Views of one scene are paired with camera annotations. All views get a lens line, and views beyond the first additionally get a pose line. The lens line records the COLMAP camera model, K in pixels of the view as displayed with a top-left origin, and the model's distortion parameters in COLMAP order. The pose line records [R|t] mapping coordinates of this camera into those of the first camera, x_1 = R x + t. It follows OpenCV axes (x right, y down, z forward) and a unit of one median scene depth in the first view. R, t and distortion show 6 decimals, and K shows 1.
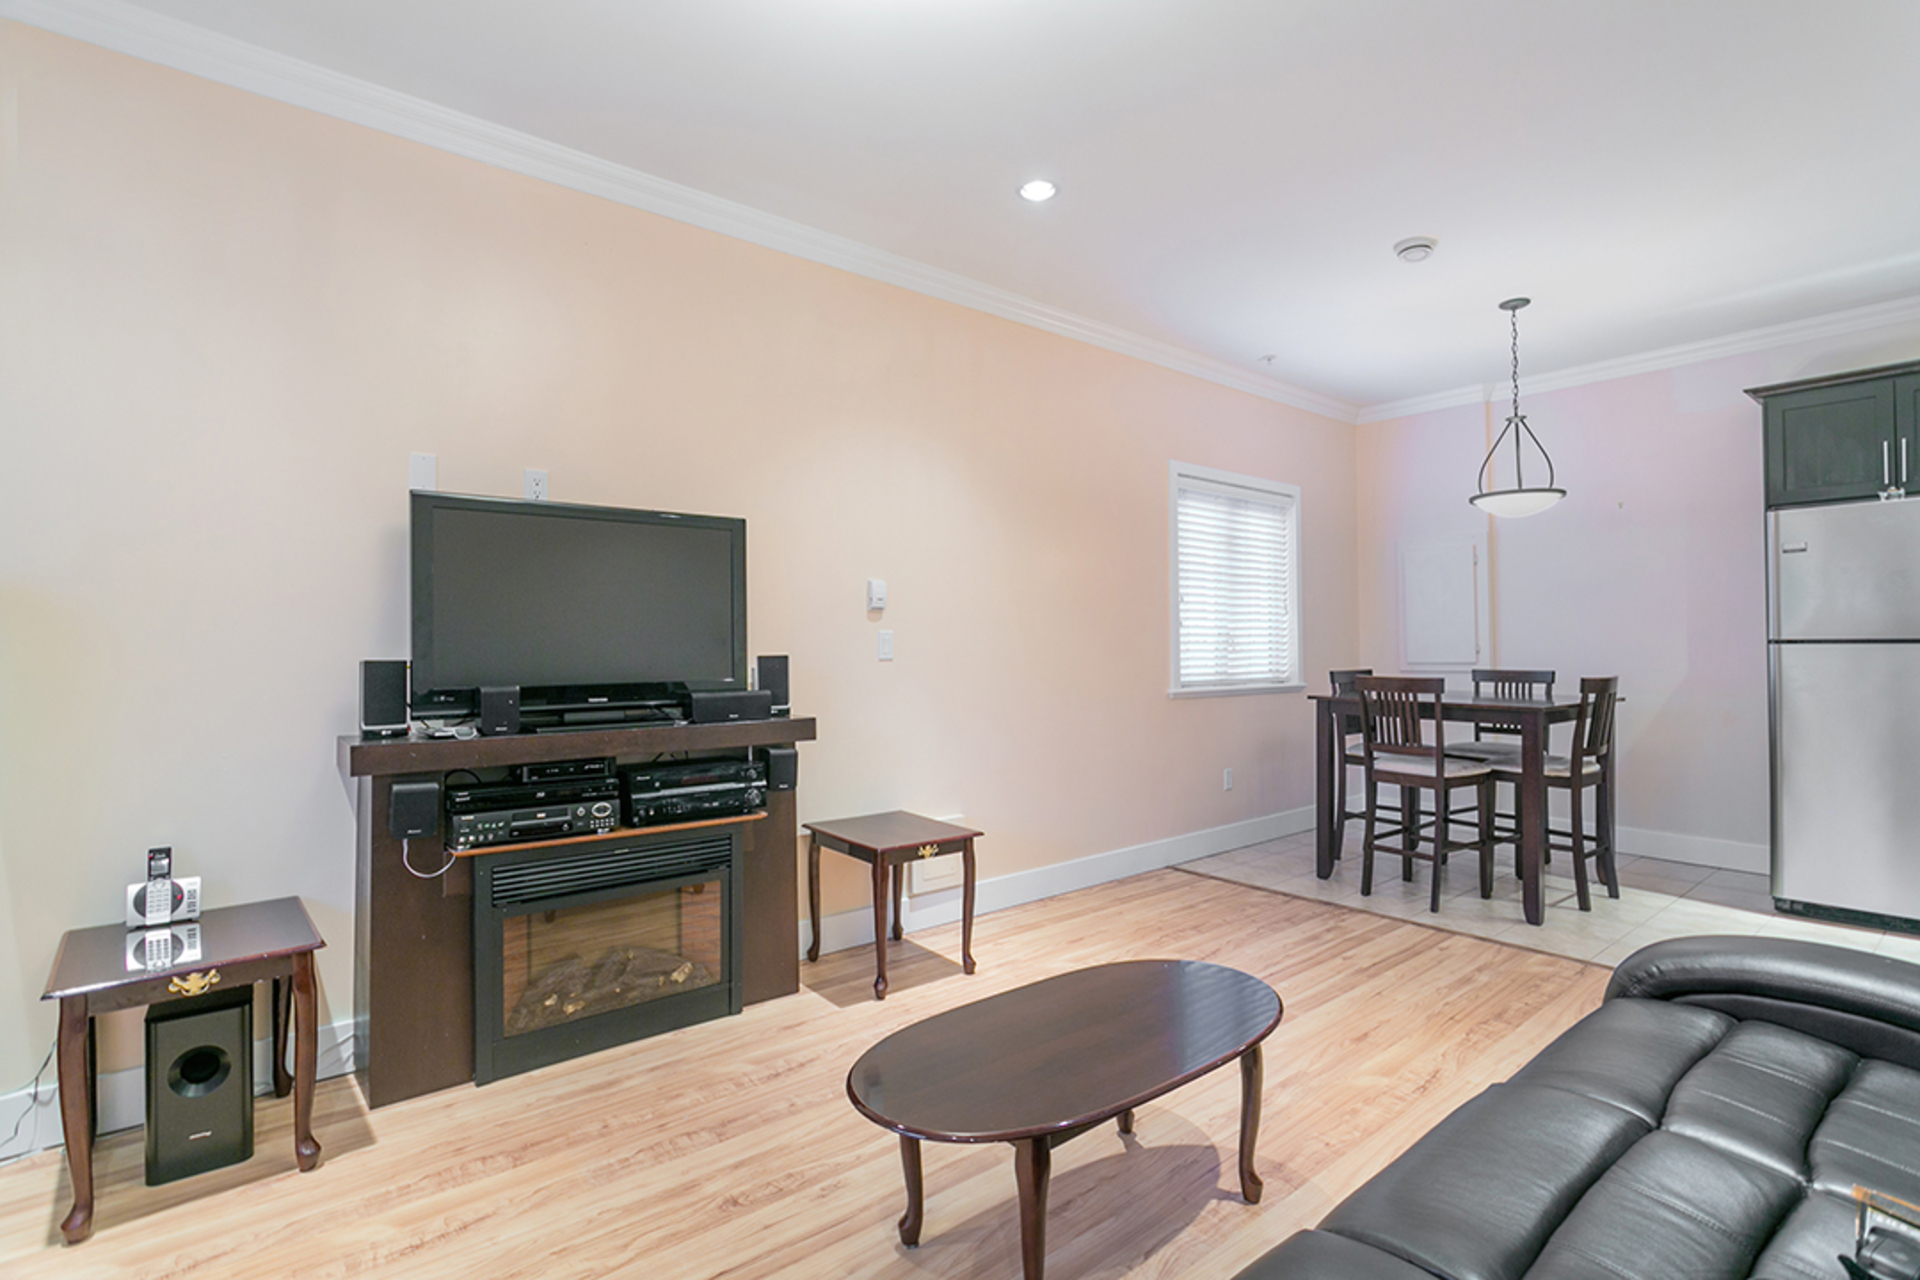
lens RADIAL K [[899.5, 0, 955.6], [0, 899.5, 649.4], [0, 0, 1]] dist [-0.015242, -0.000041]
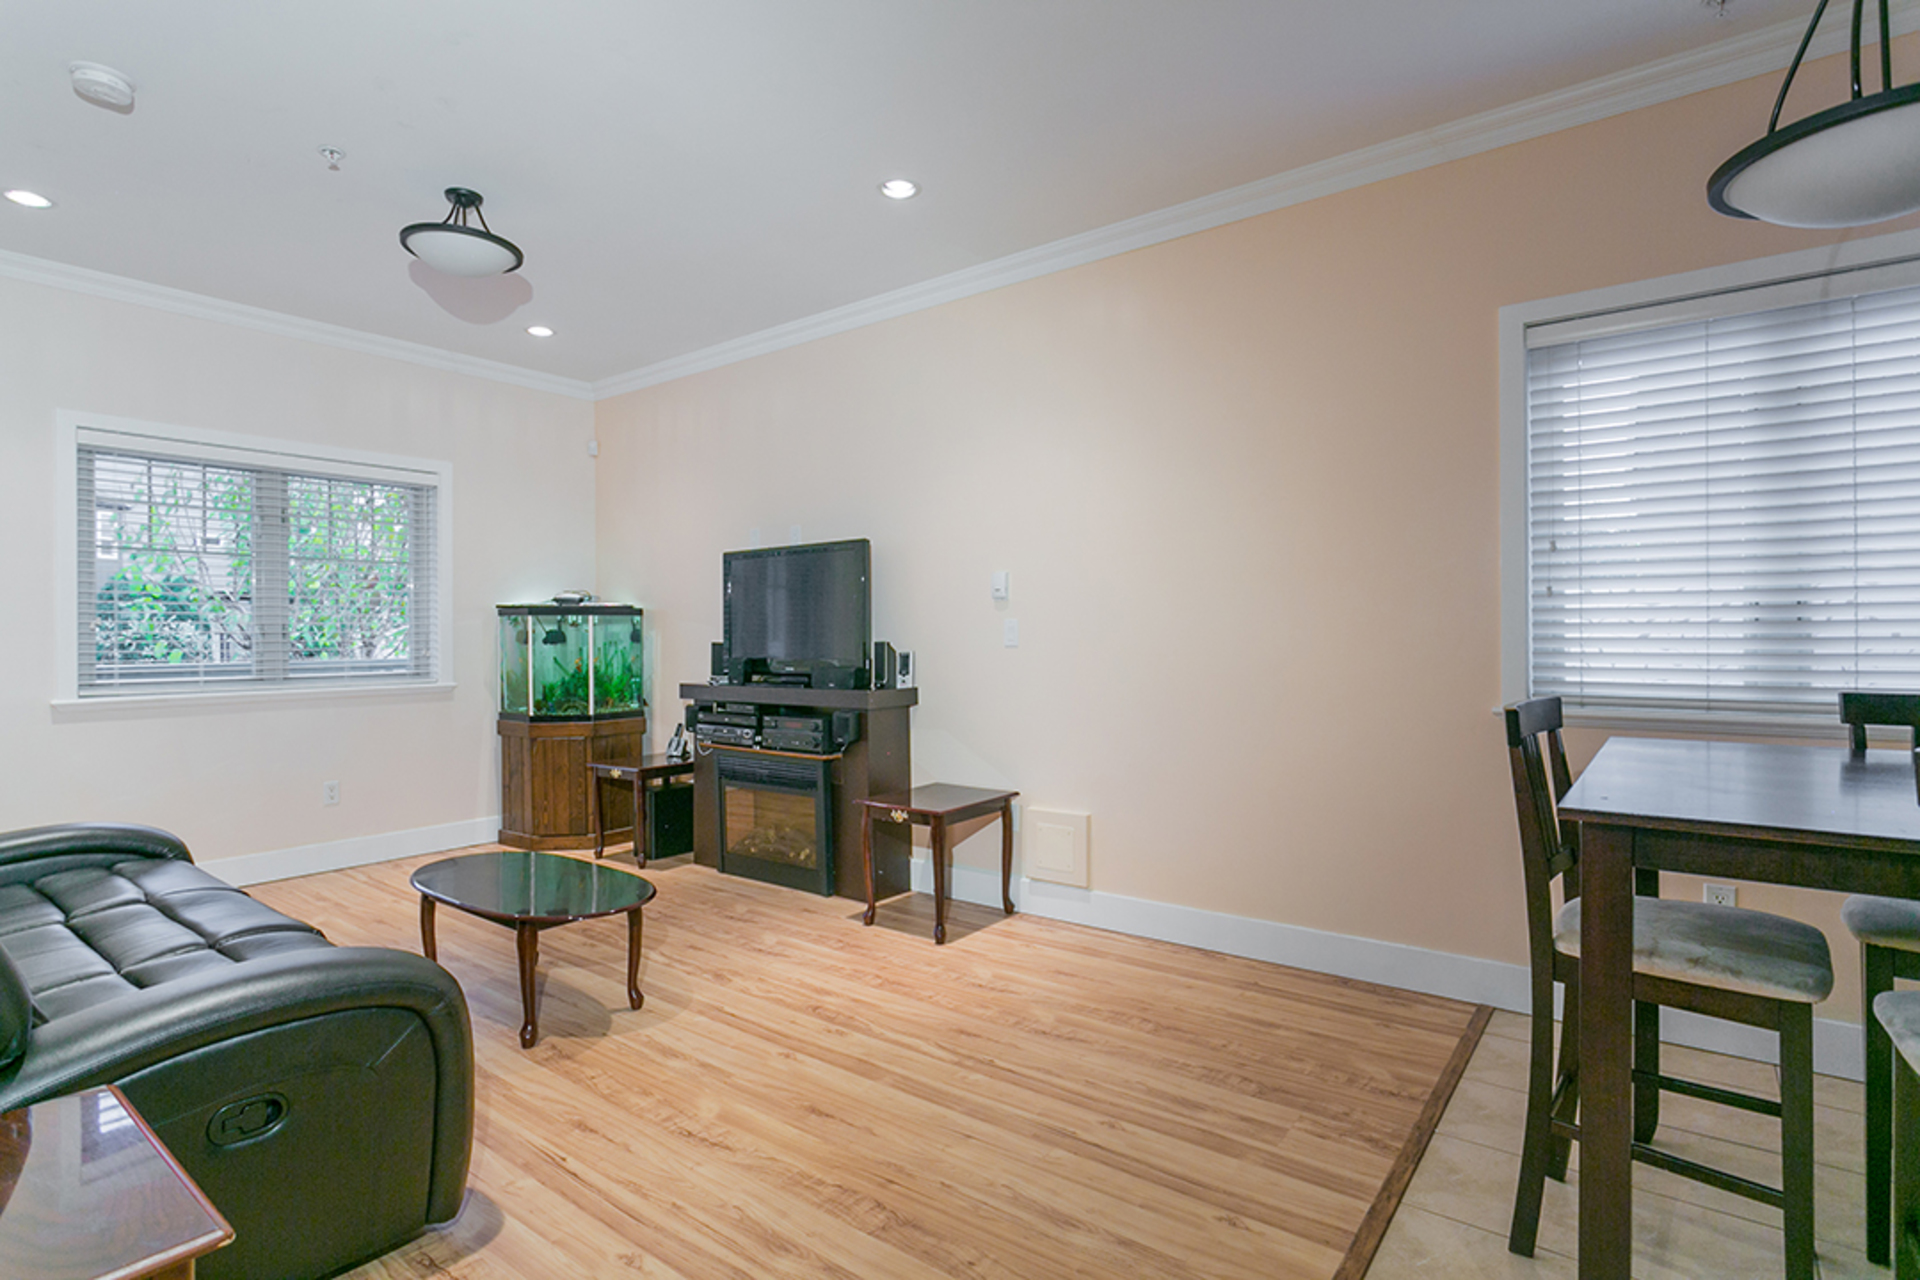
lens RADIAL K [[943.8, 0, 969.3], [0, 943.8, 629.5], [0, 0, 1]] dist [-0.012930, 0.000006]
pose [[0.236706, -0.002549, -0.971578, 1.010432], [0.003815, 0.999991, -0.001694, -0.005820], [0.971574, -0.003306, 0.236714, 0.708468]]
